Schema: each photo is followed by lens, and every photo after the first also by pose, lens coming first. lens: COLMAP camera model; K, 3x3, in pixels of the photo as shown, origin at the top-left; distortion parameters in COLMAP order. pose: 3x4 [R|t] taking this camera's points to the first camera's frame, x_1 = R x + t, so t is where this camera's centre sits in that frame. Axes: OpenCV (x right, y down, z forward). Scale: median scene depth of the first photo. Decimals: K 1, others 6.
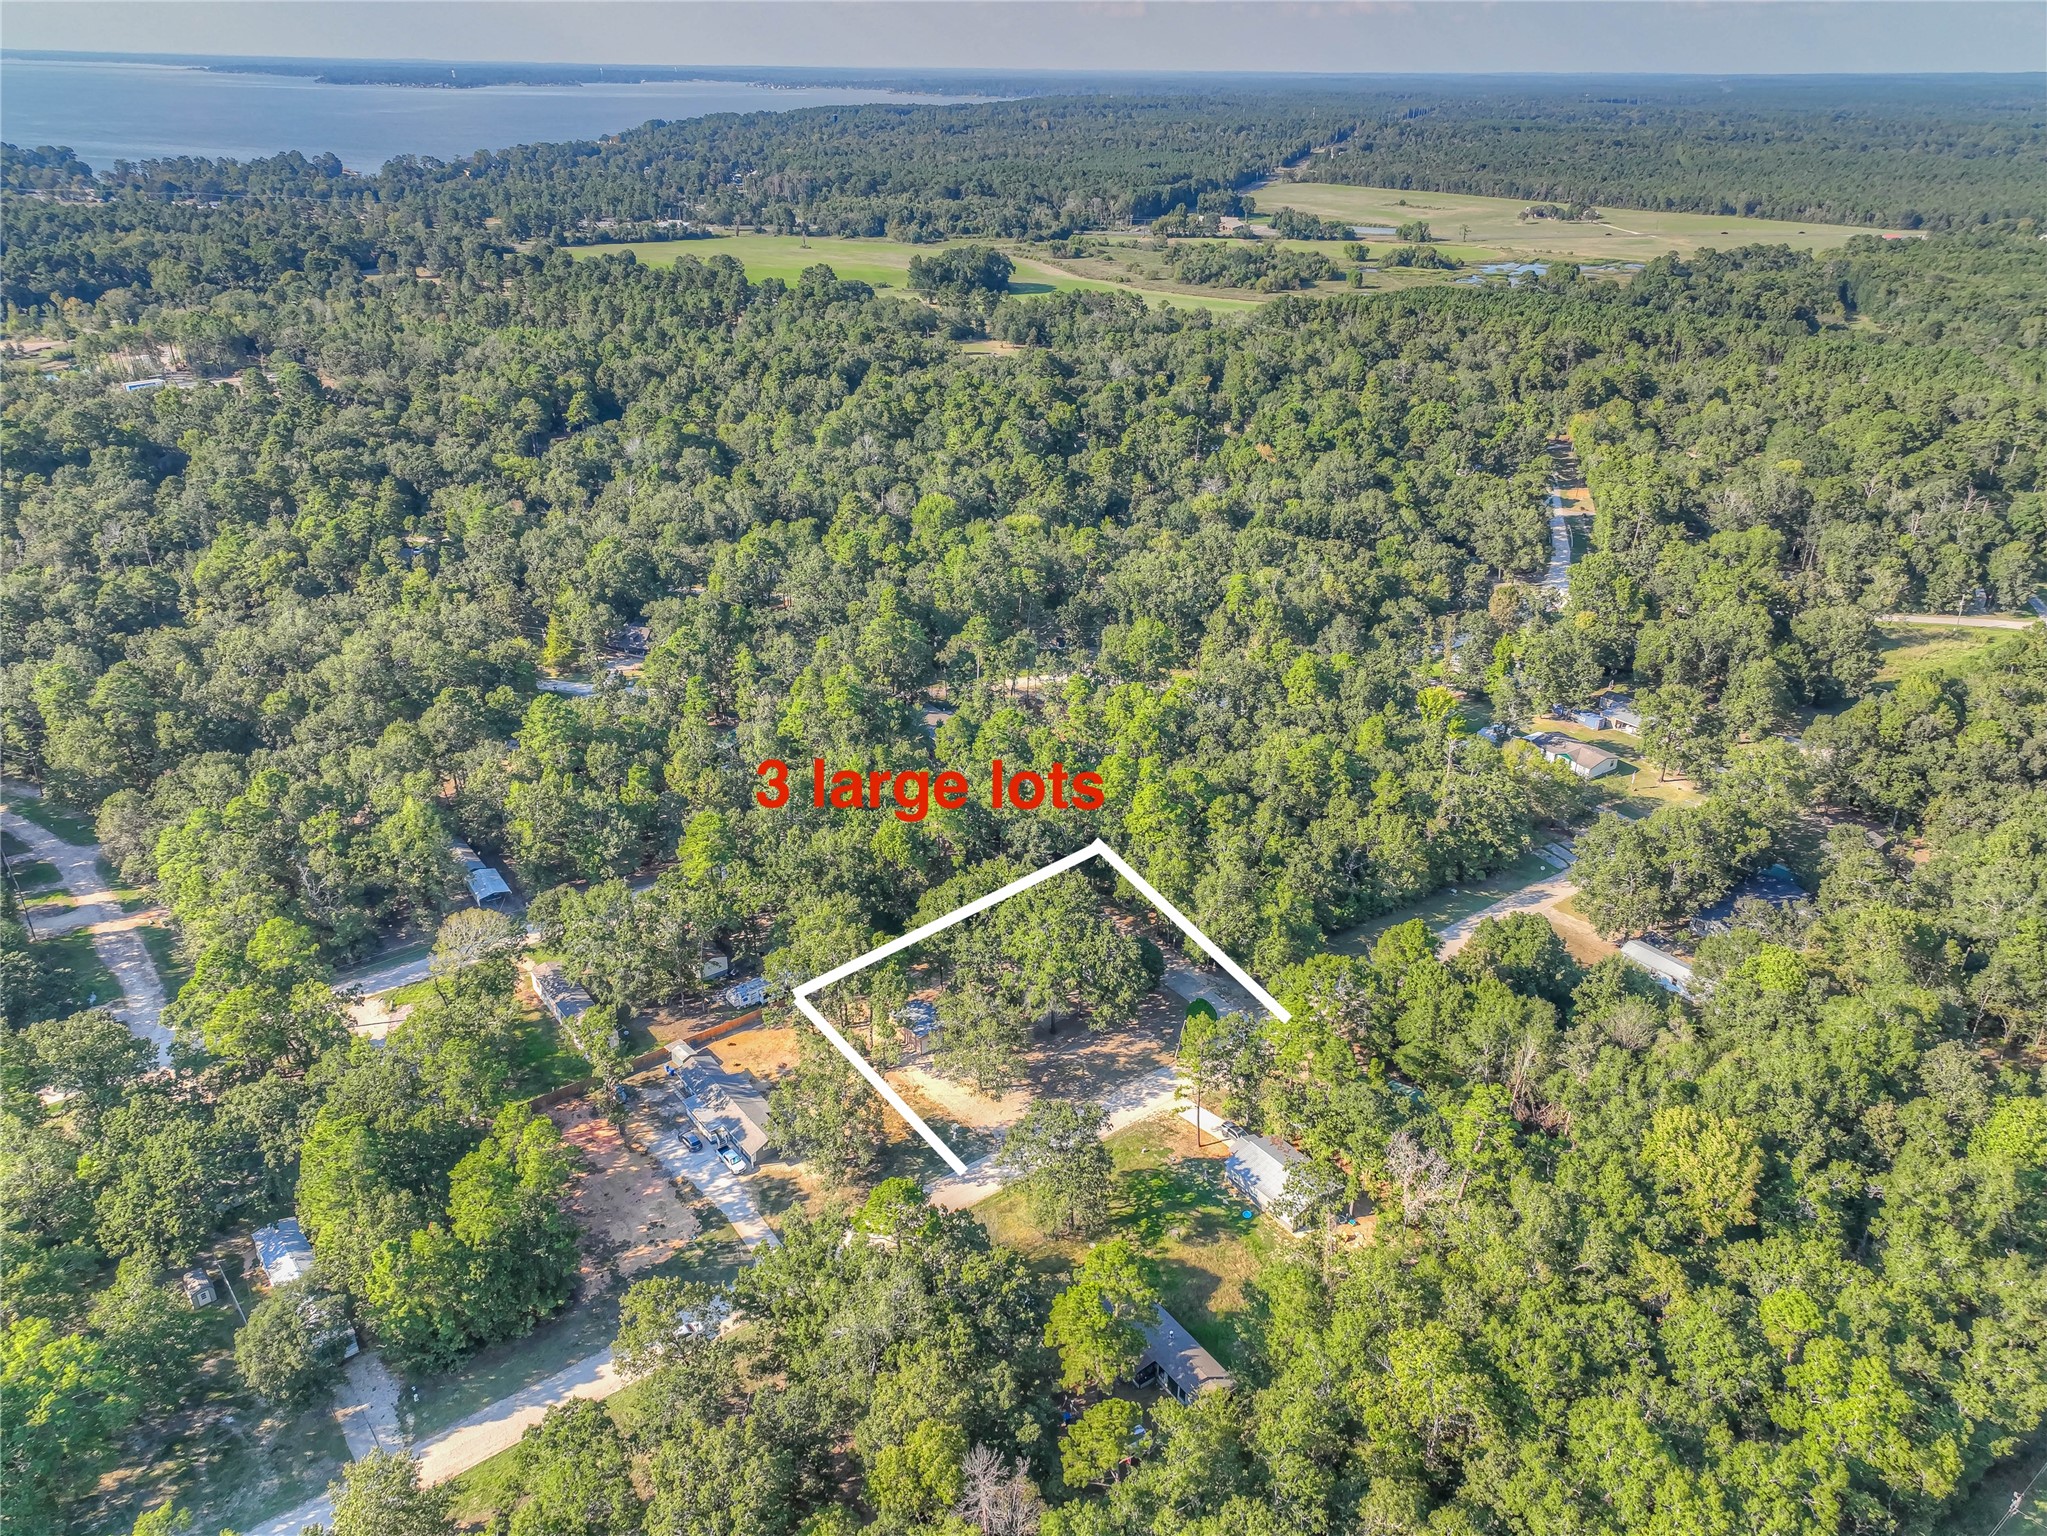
lens RADIAL K [[1438.8, 0, 1020.2], [0, 1438.8, 776.7], [0, 0, 1]] dist [0.012558, 0.019054]
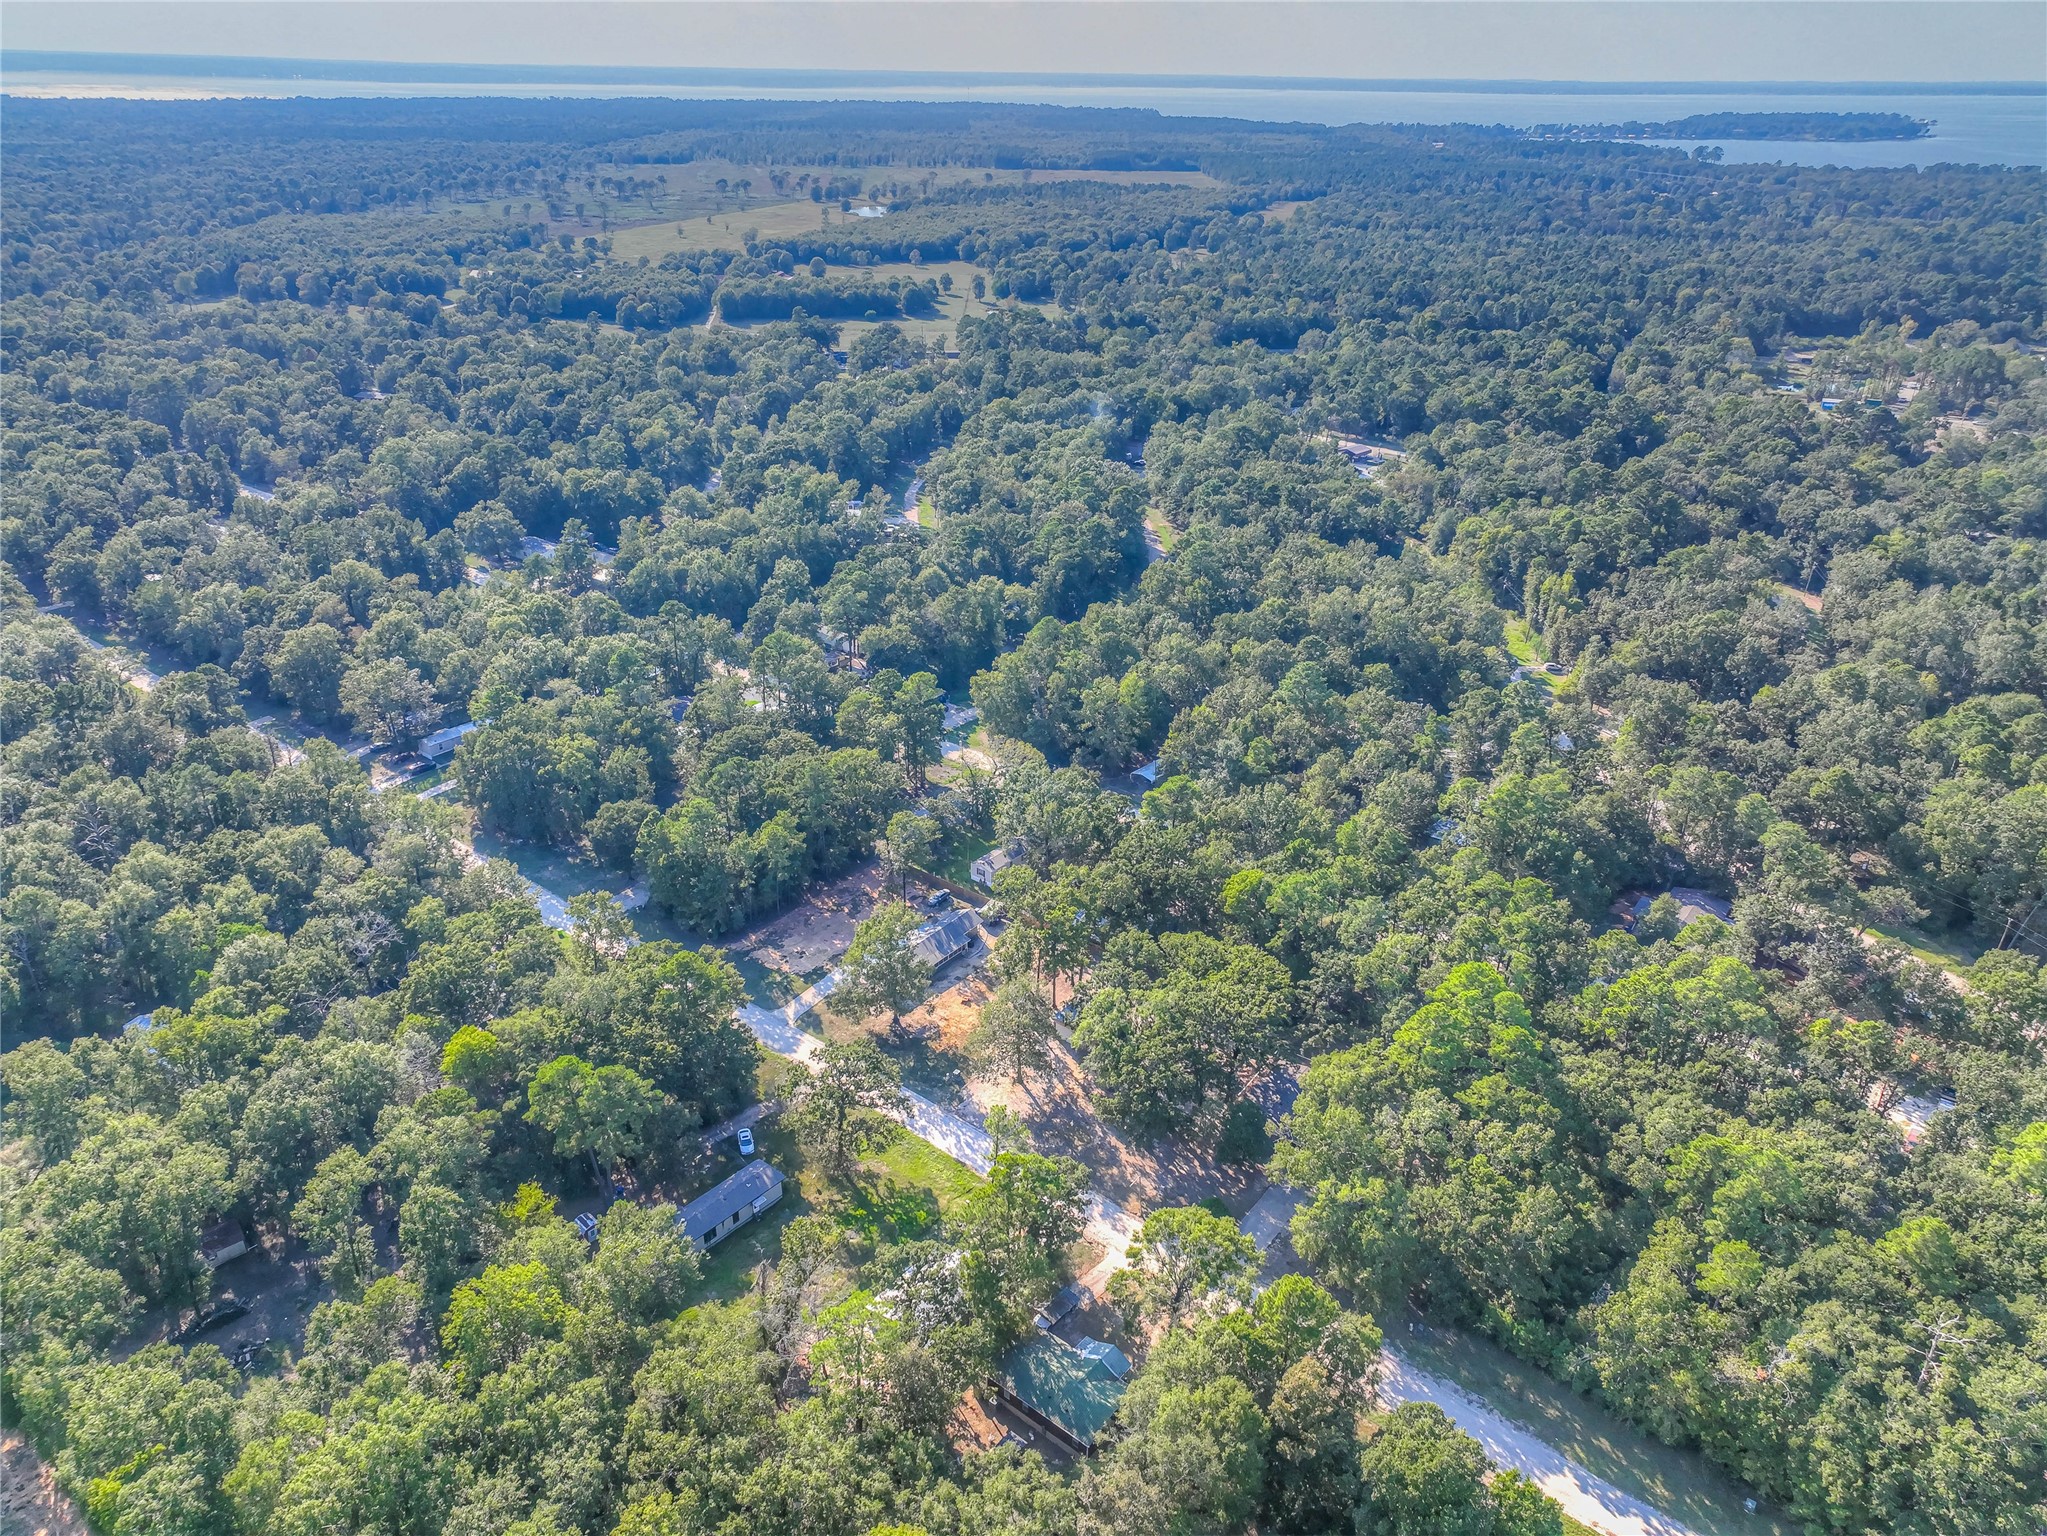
lens RADIAL K [[1438.8, 0, 1026.6], [0, 1438.8, 766.6], [0, 0, 1]] dist [0.012558, 0.019054]
pose [[0.237392, 0.412275, -0.879588, 0.714924], [-0.434197, 0.855020, 0.283574, -0.241363], [0.868975, 0.314596, 0.381983, 0.505007]]
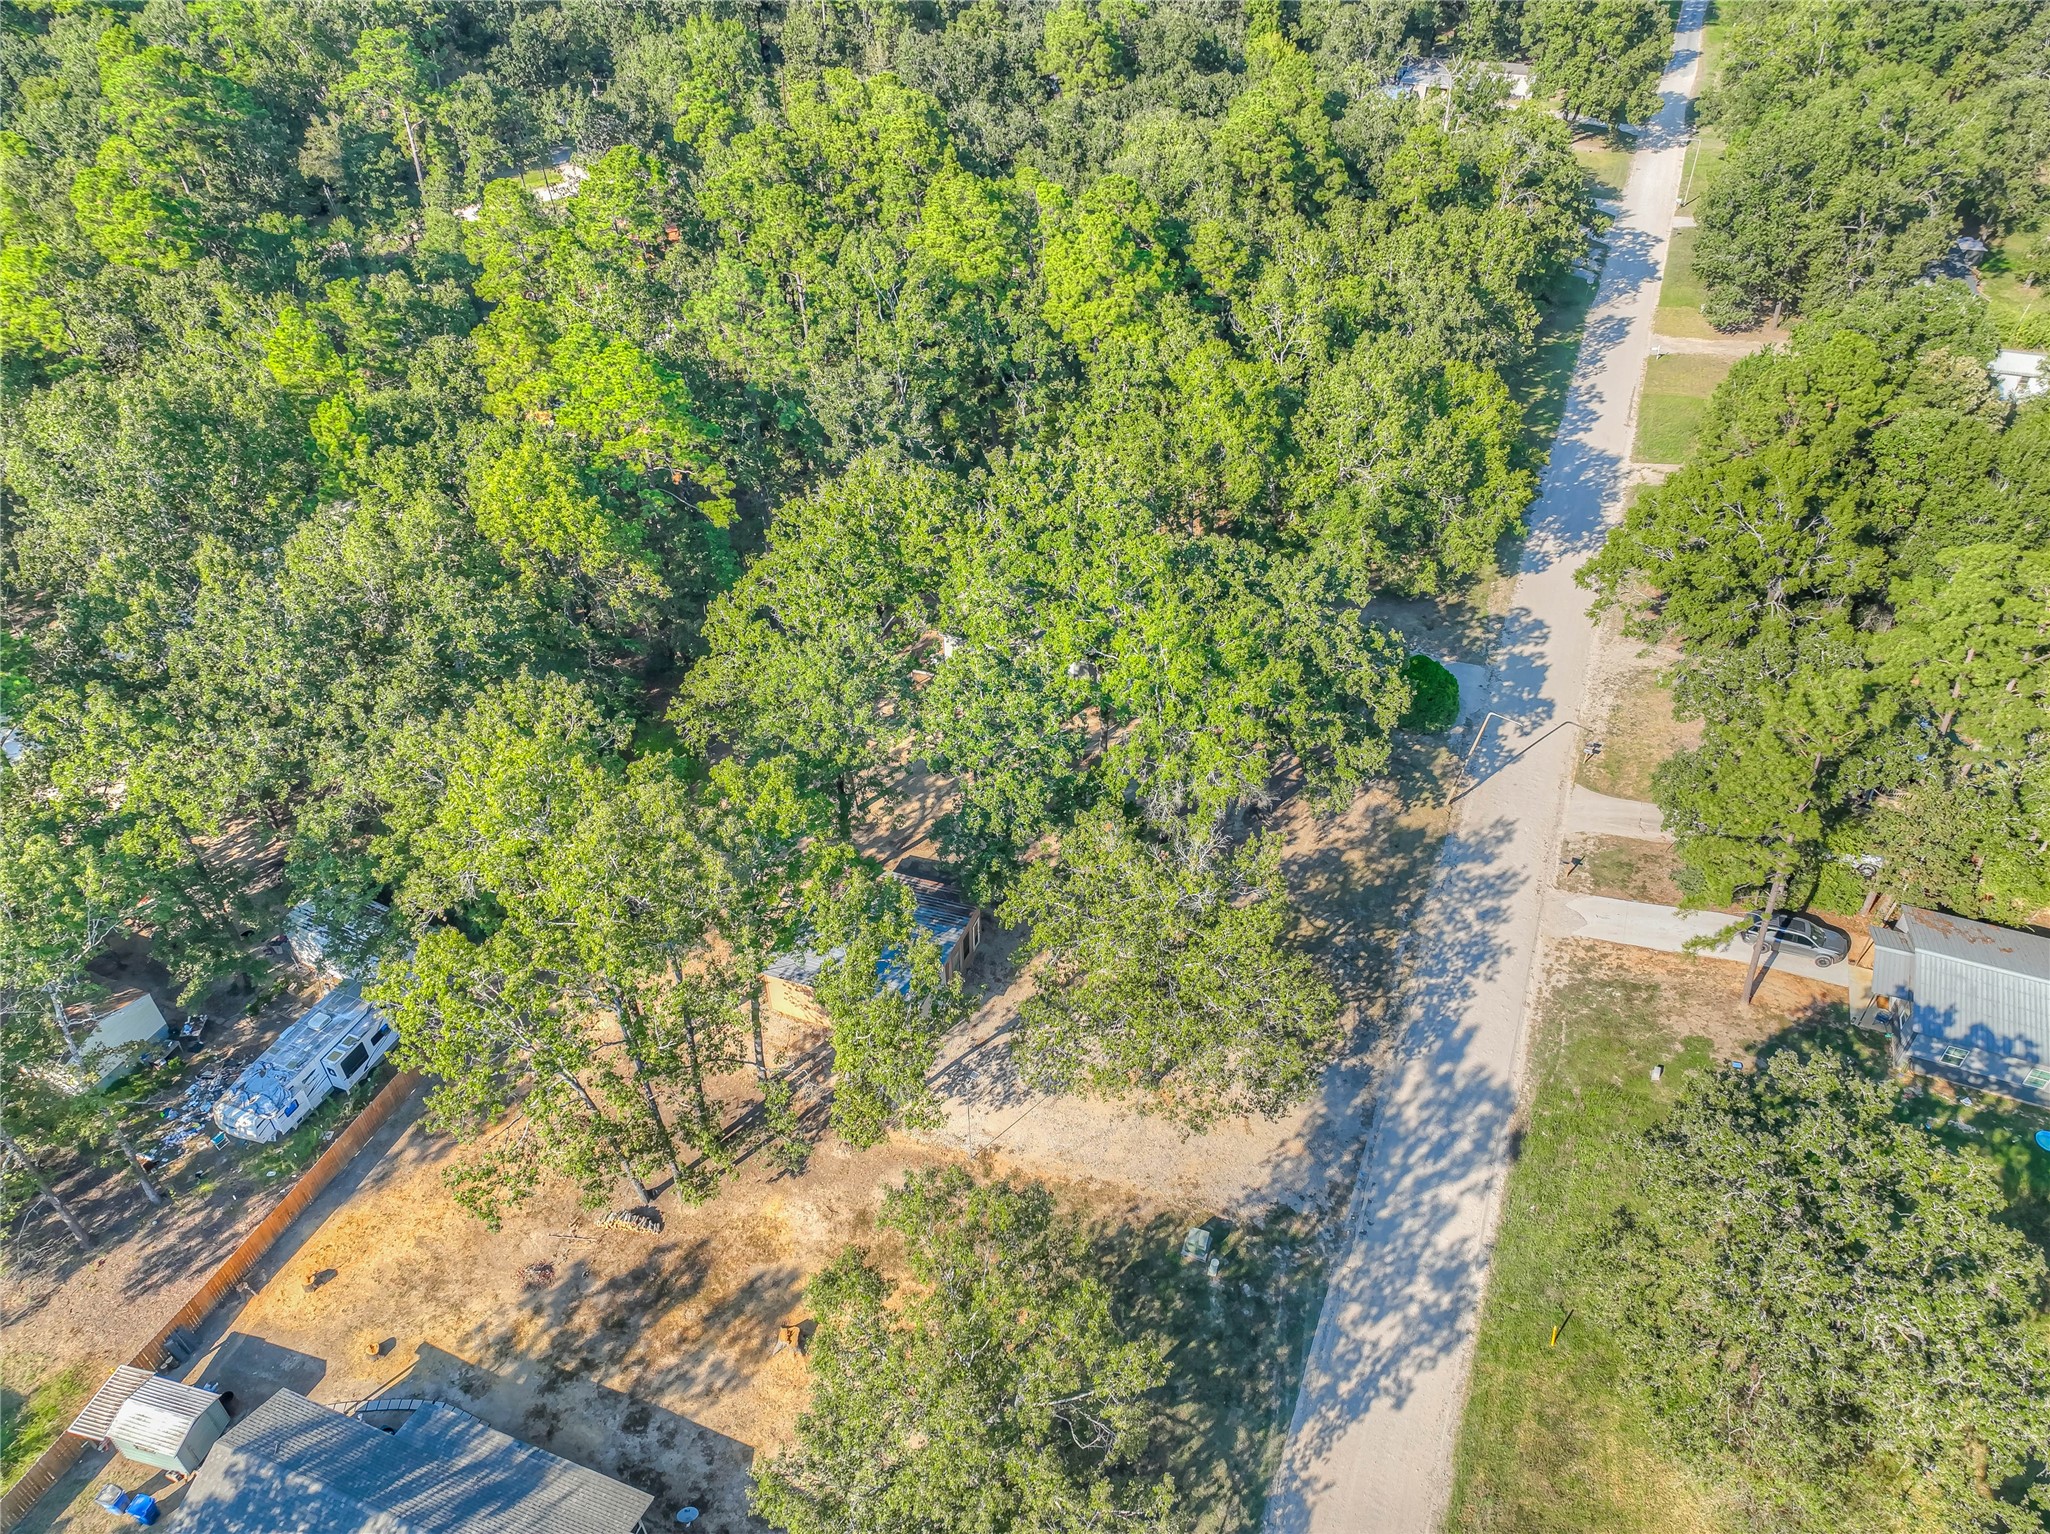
lens RADIAL K [[1440.9, 0, 1026.2], [0, 1440.9, 758.7], [0, 0, 1]] dist [0.012558, 0.019054]
pose [[0.857553, -0.329606, 0.394921, -0.152292], [0.237129, 0.934603, 0.265117, 0.040124], [-0.456478, -0.133705, 0.879631, 0.660572]]
